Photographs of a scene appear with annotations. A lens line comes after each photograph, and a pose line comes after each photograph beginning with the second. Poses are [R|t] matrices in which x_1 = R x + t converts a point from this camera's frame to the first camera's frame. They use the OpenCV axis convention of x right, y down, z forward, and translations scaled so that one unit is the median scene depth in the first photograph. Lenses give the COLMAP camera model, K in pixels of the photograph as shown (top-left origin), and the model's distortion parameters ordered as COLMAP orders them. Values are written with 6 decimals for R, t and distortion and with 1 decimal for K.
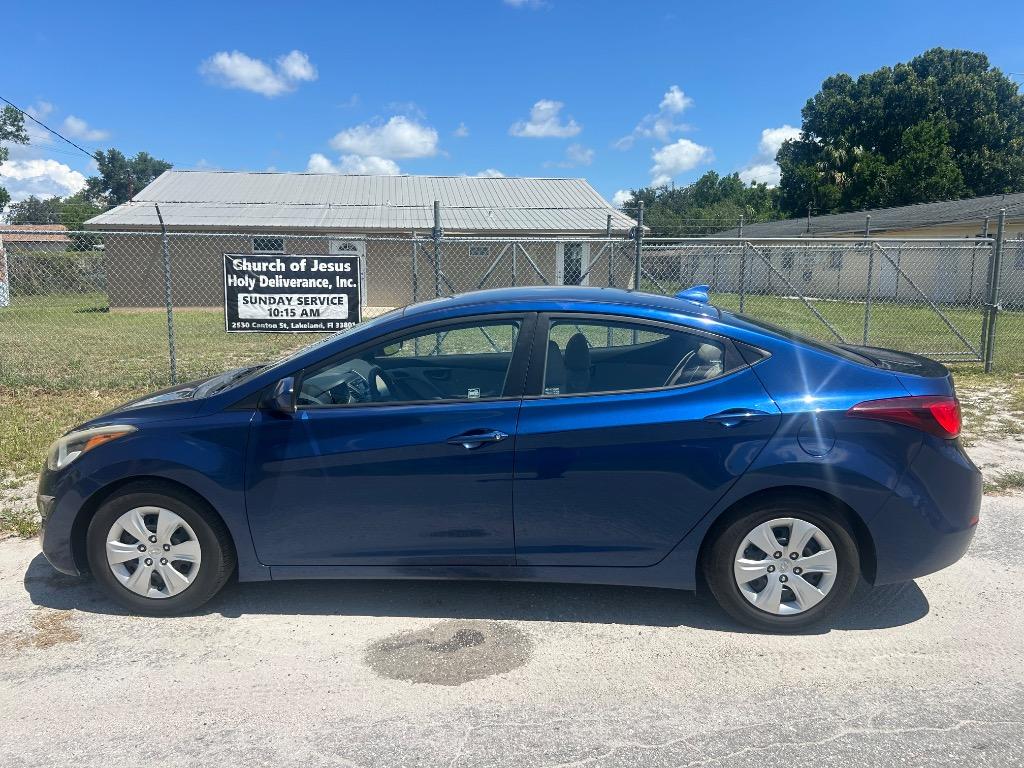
lens RADIAL K [[793.7, 0, 516.2], [0, 793.7, 379.9], [0, 0, 1]] dist [0.016620, -0.008817]
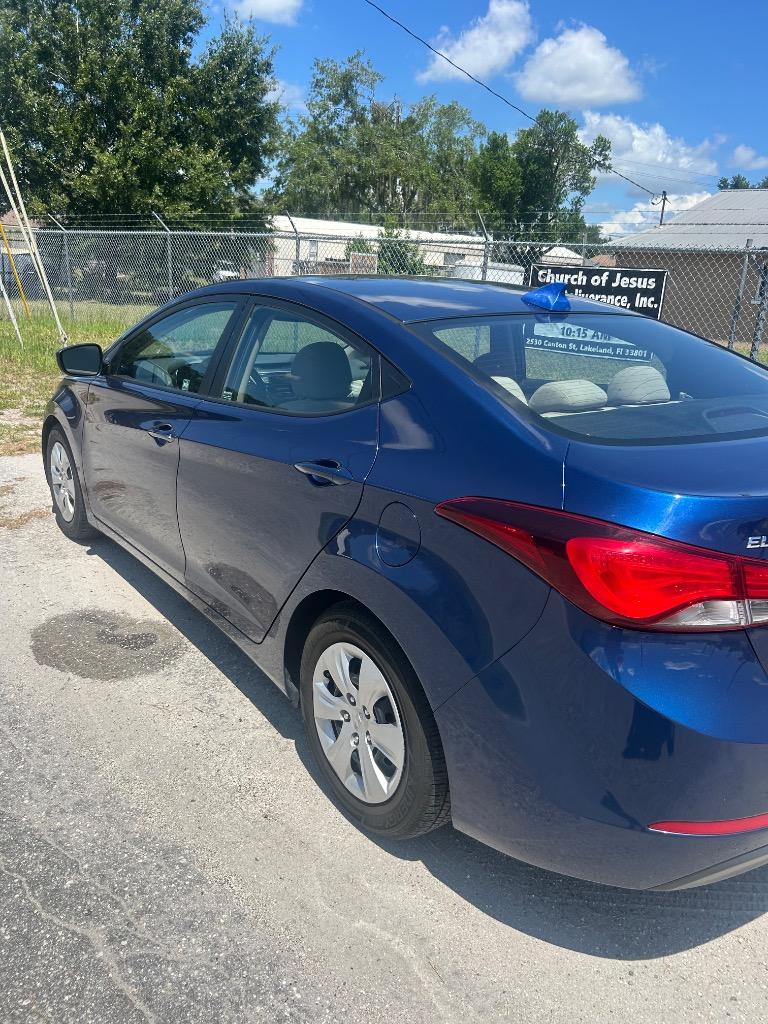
lens RADIAL K [[793.7, 0, 383.8], [0, 793.7, 530.5], [0, 0, 1]] dist [0.016620, -0.008817]
pose [[0.622424, 0.263157, -0.737114, 0.303837], [-0.163368, 0.964719, 0.206465, -0.017355], [0.765440, -0.008088, 0.643456, 0.241434]]
